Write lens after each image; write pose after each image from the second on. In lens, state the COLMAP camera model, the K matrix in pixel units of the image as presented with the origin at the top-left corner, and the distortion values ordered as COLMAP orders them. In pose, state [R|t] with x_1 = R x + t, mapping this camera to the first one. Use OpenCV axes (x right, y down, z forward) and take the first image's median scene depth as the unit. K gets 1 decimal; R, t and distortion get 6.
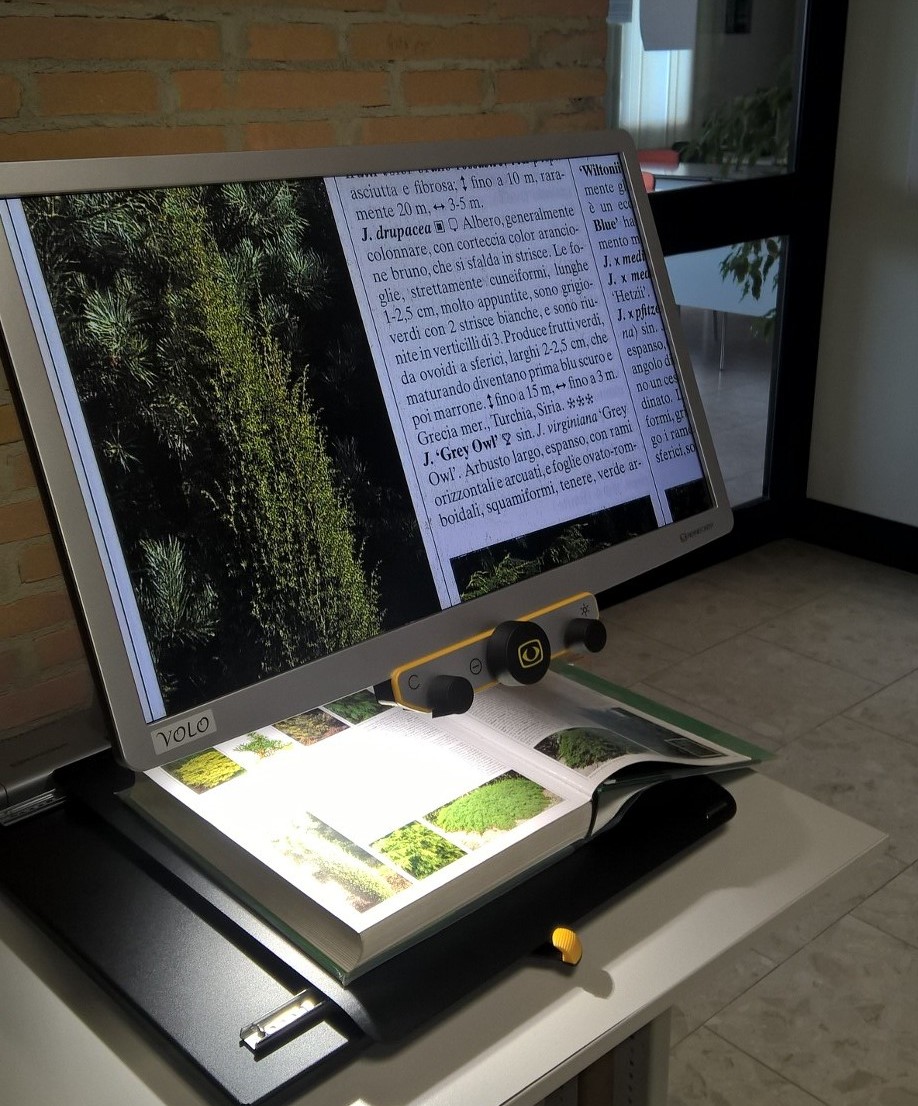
lens RADIAL K [[1319.5, 0, 447.5], [0, 1319.5, 511.4], [0, 0, 1]] dist [0.100486, -0.297573]
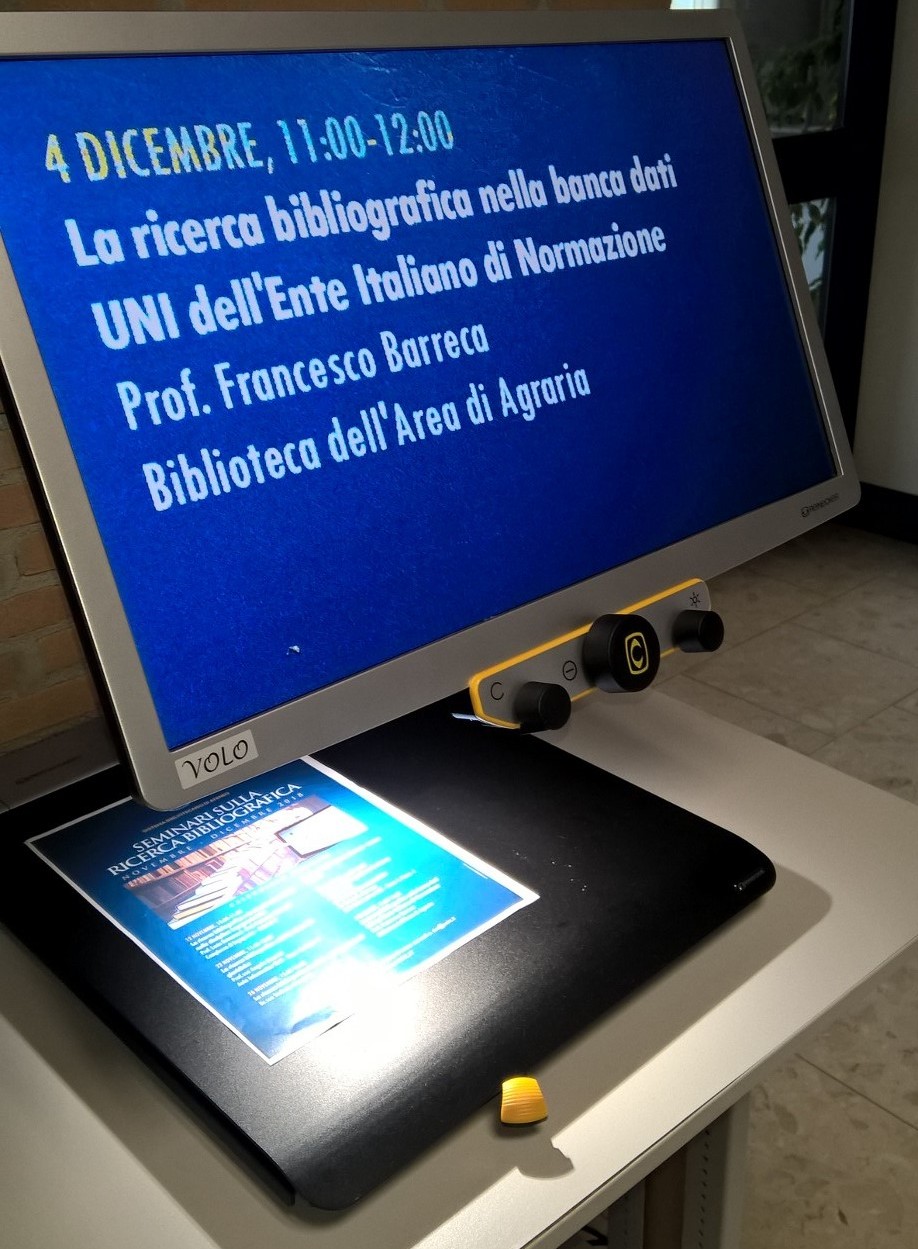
lens RADIAL K [[1299.1, 0, 459.0], [0, 1299.1, 624.5], [0, 0, 1]] dist [0.006221, 0.000743]
pose [[0.999931, -0.011498, 0.002519, -0.048303], [0.011218, 0.995688, 0.092084, 0.014599], [-0.003567, -0.092049, 0.995748, 0.205374]]
